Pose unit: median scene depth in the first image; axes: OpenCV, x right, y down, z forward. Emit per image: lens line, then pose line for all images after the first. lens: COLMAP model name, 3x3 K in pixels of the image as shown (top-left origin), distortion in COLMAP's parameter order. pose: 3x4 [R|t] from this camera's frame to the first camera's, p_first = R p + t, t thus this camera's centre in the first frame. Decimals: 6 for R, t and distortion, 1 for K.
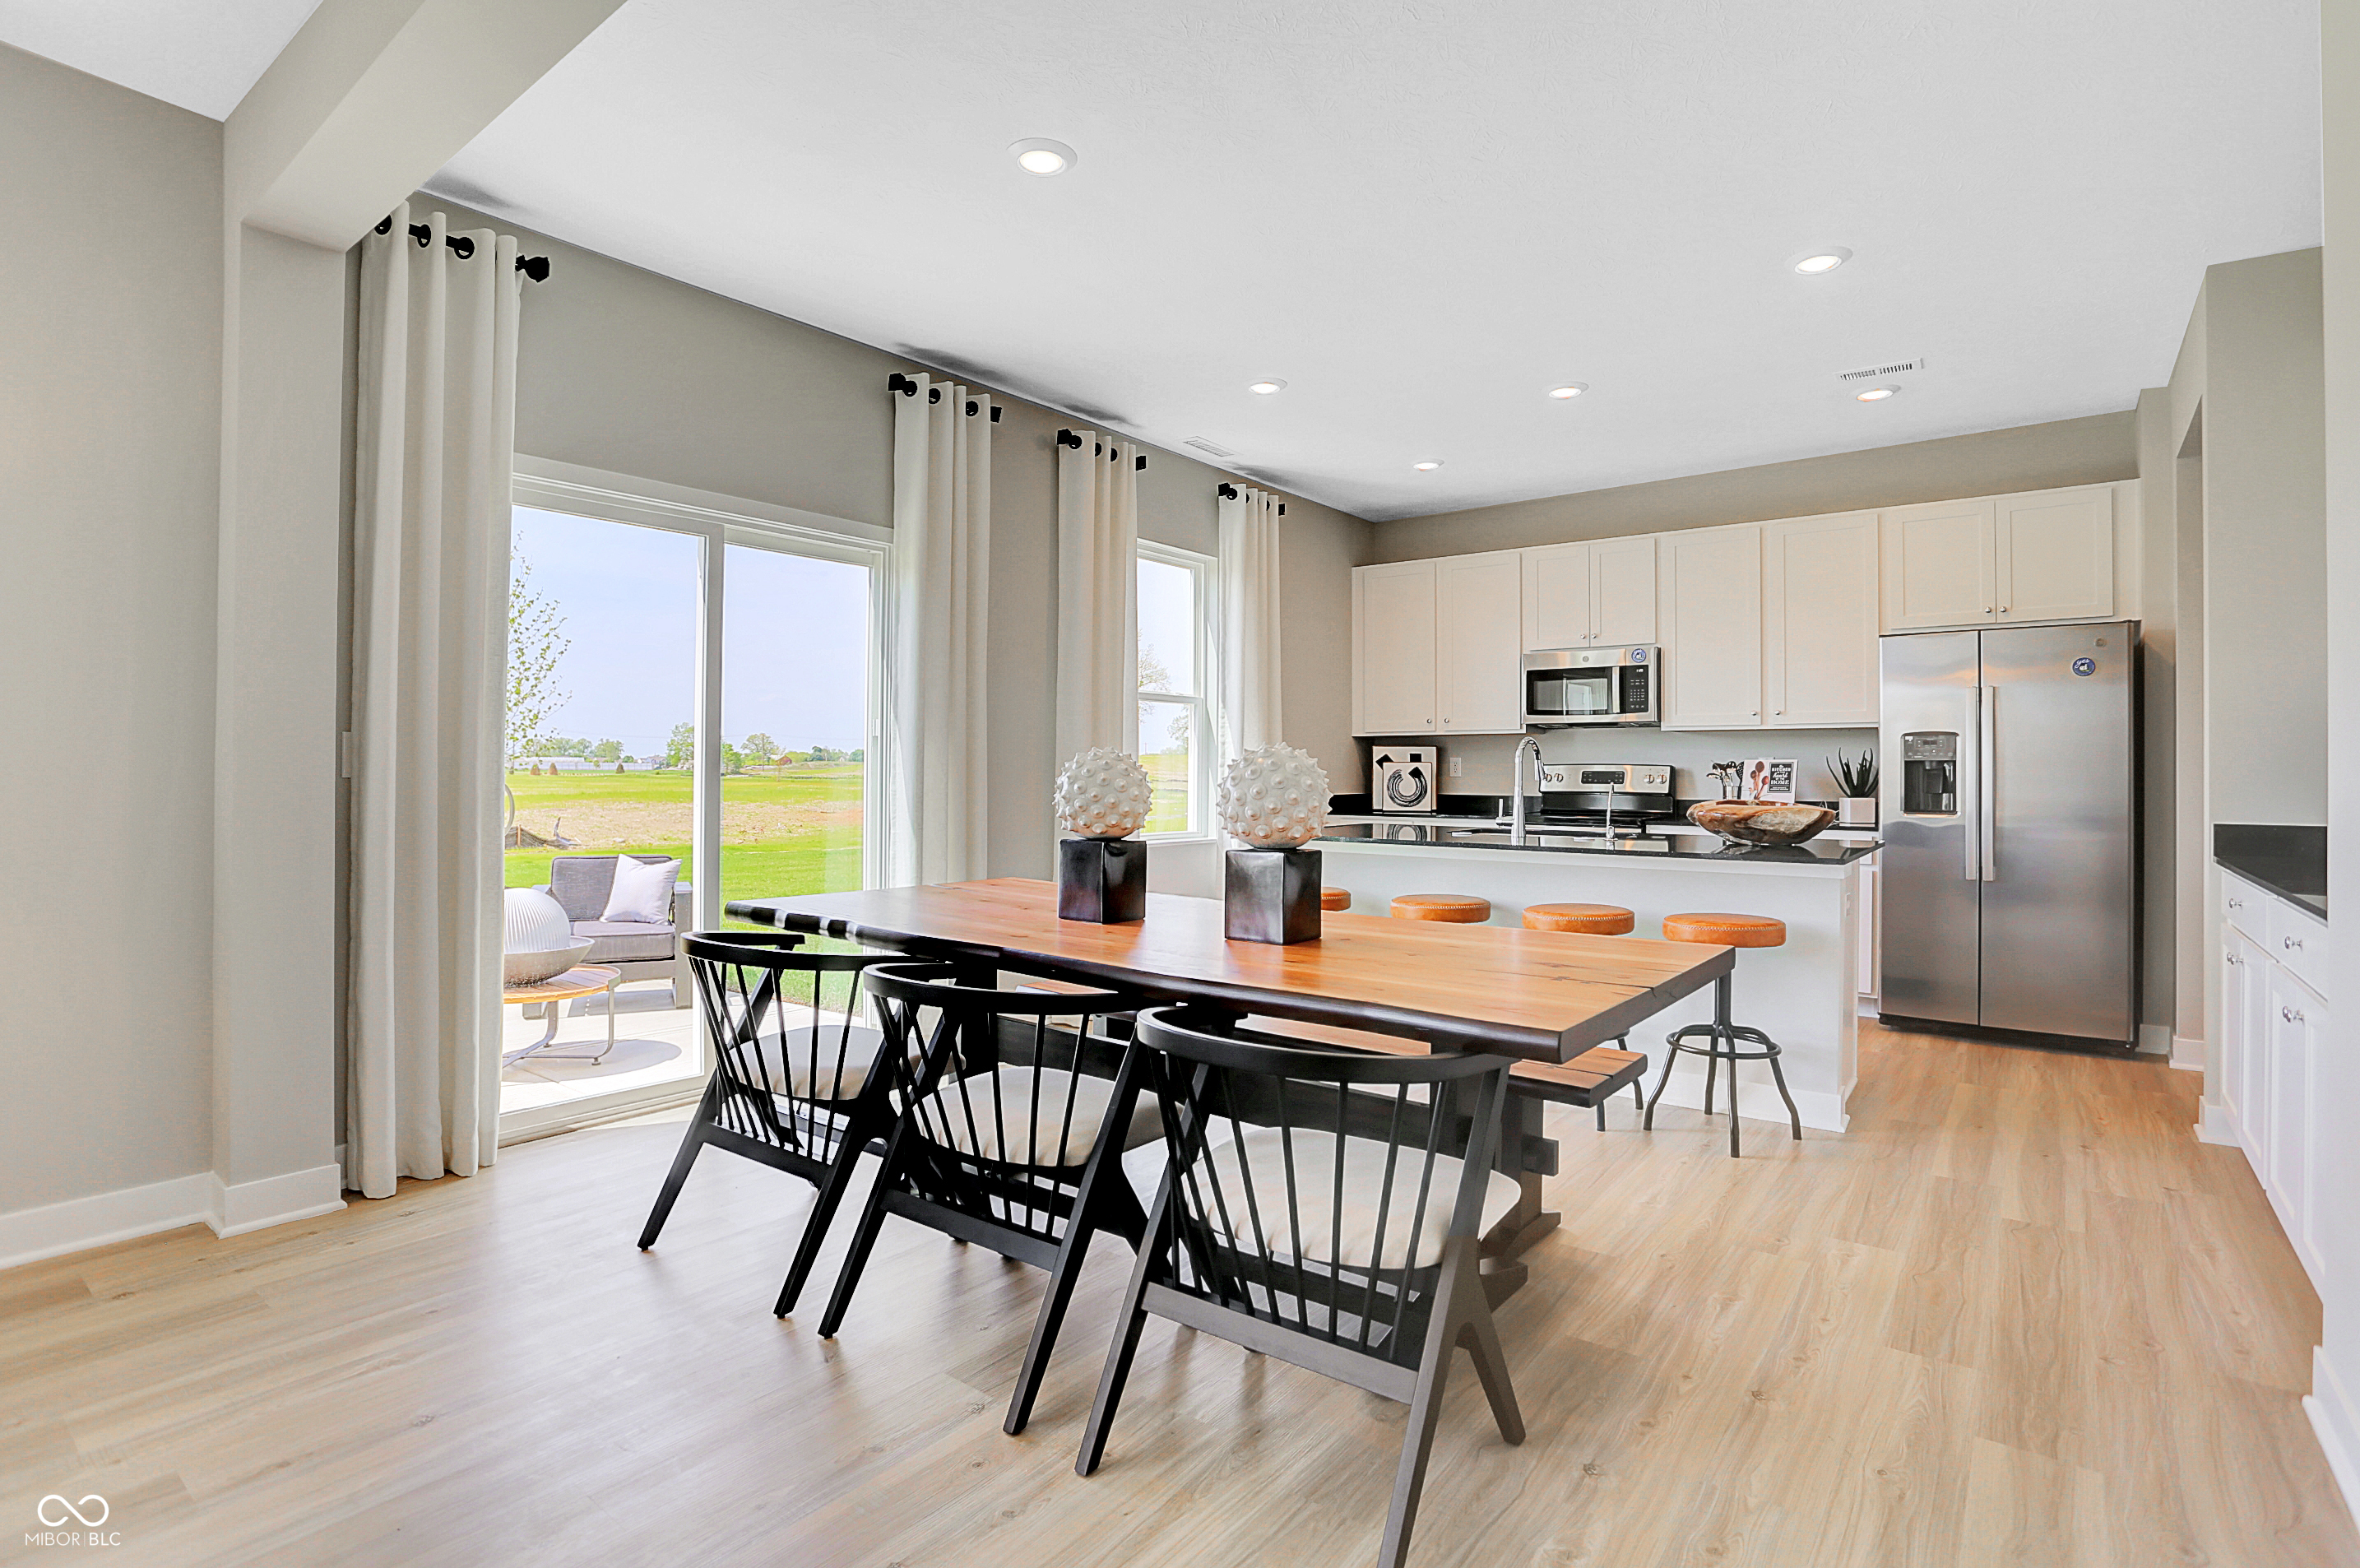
lens RADIAL K [[1171.5, 0, 1224.1], [0, 1171.5, 783.2], [0, 0, 1]] dist [-0.083947, 0.044150]
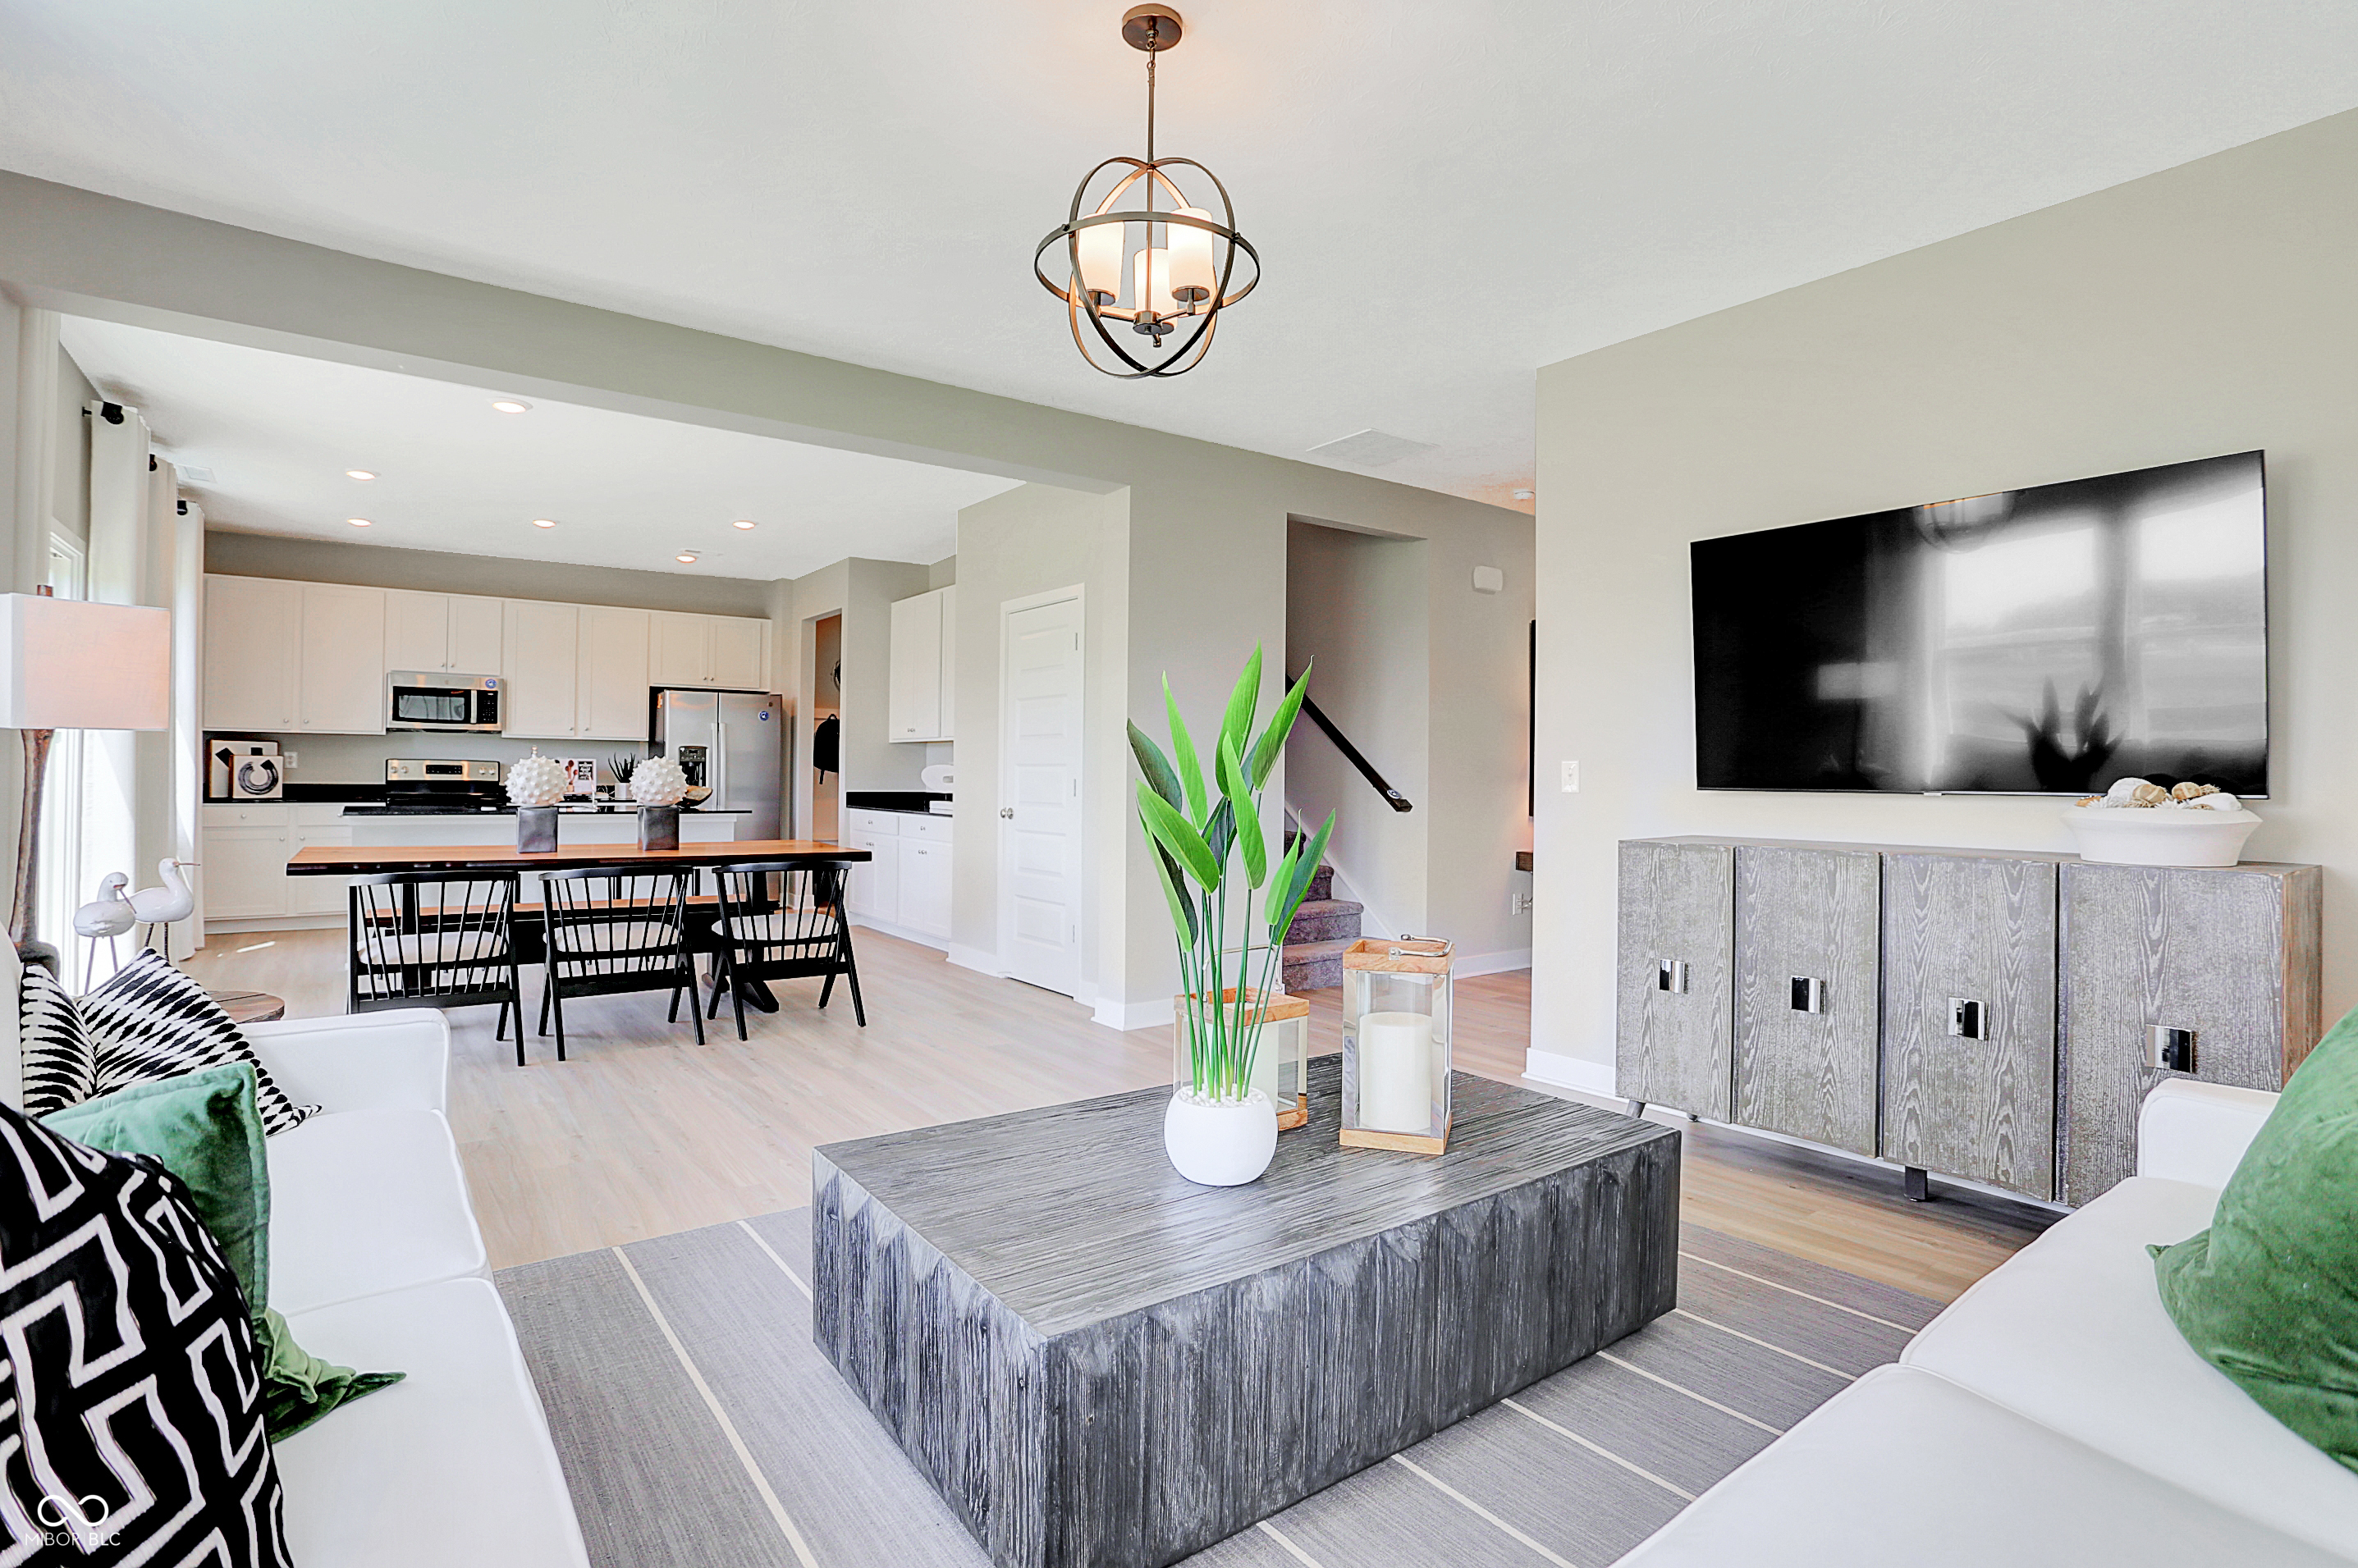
lens RADIAL K [[1147.2, 0, 1183.8], [0, 1147.2, 769.2], [0, 0, 1]] dist [-0.081941, 0.041326]
pose [[0.292906, 0.003166, 0.956136, -0.697625], [-0.002772, 0.999993, -0.002462, -0.005004], [-0.956137, -0.001930, 0.292913, -0.206480]]
